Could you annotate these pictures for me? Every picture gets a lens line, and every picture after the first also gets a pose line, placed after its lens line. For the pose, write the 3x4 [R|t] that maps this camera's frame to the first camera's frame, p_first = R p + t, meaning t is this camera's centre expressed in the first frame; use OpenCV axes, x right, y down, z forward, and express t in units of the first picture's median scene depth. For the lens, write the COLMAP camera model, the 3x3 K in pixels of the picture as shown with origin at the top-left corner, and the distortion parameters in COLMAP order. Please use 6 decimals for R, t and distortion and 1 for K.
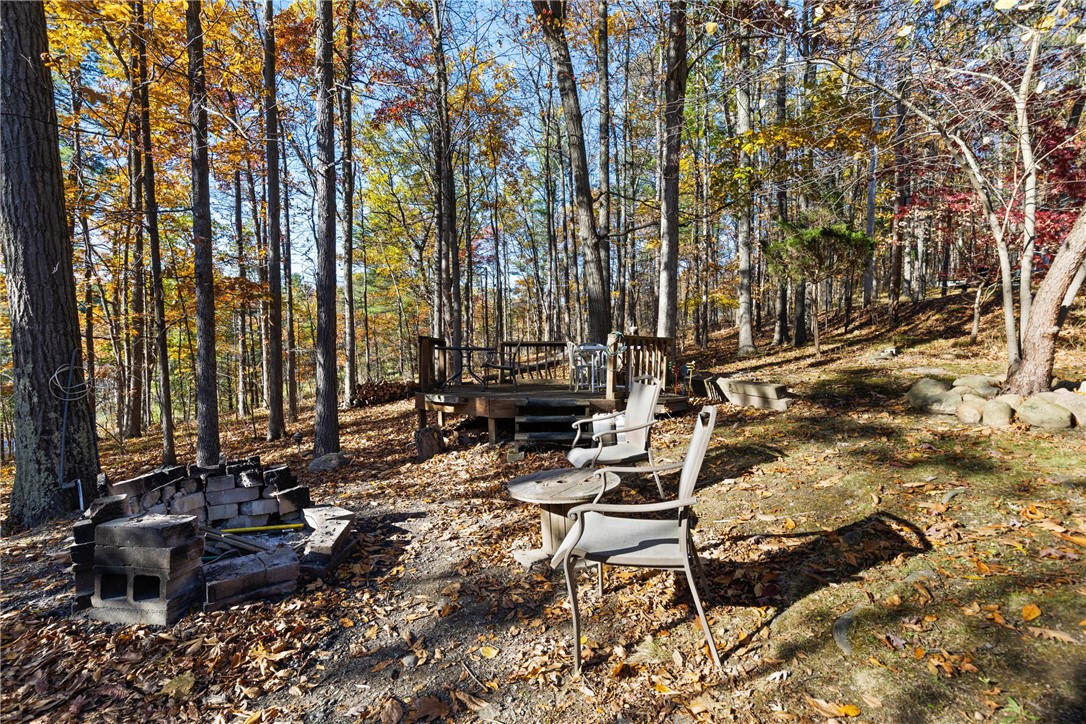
lens RADIAL K [[492.9, 0, 536.0], [0, 492.9, 361.5], [0, 0, 1]] dist [0.012512, -0.000093]
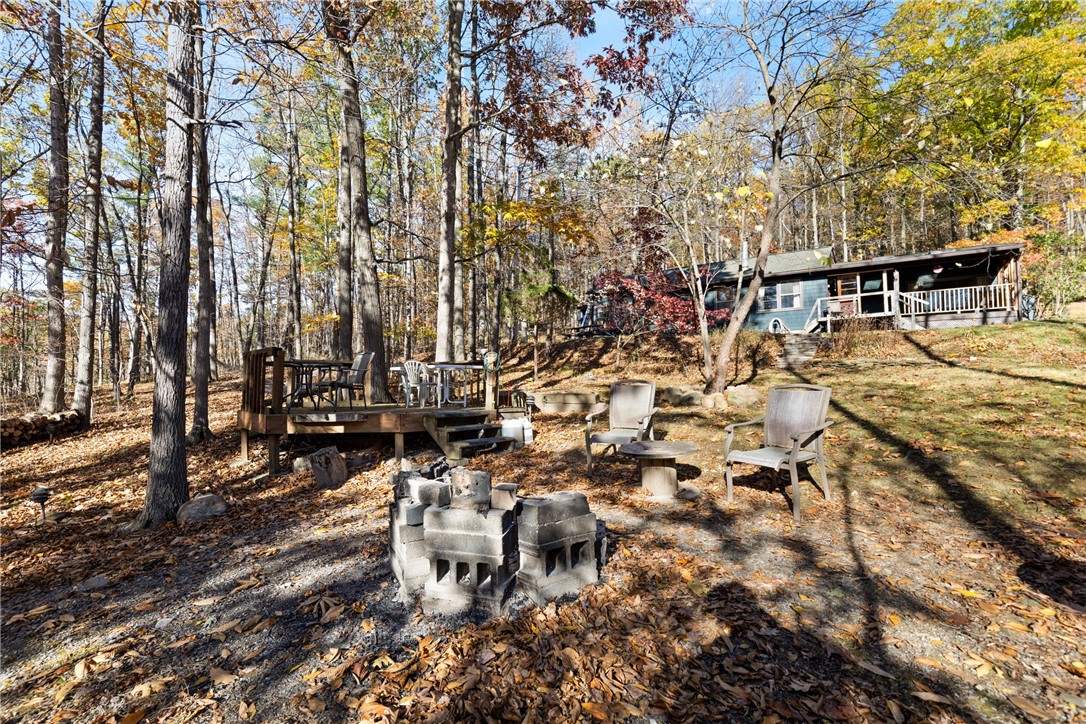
lens RADIAL K [[492.9, 0, 536.0], [0, 492.9, 361.5], [0, 0, 1]] dist [0.012512, -0.000093]
pose [[0.711636, 0.036835, 0.701583, -0.356599], [0.010881, 0.997927, -0.063431, 0.022426], [-0.702465, 0.052774, 0.709759, 0.059645]]
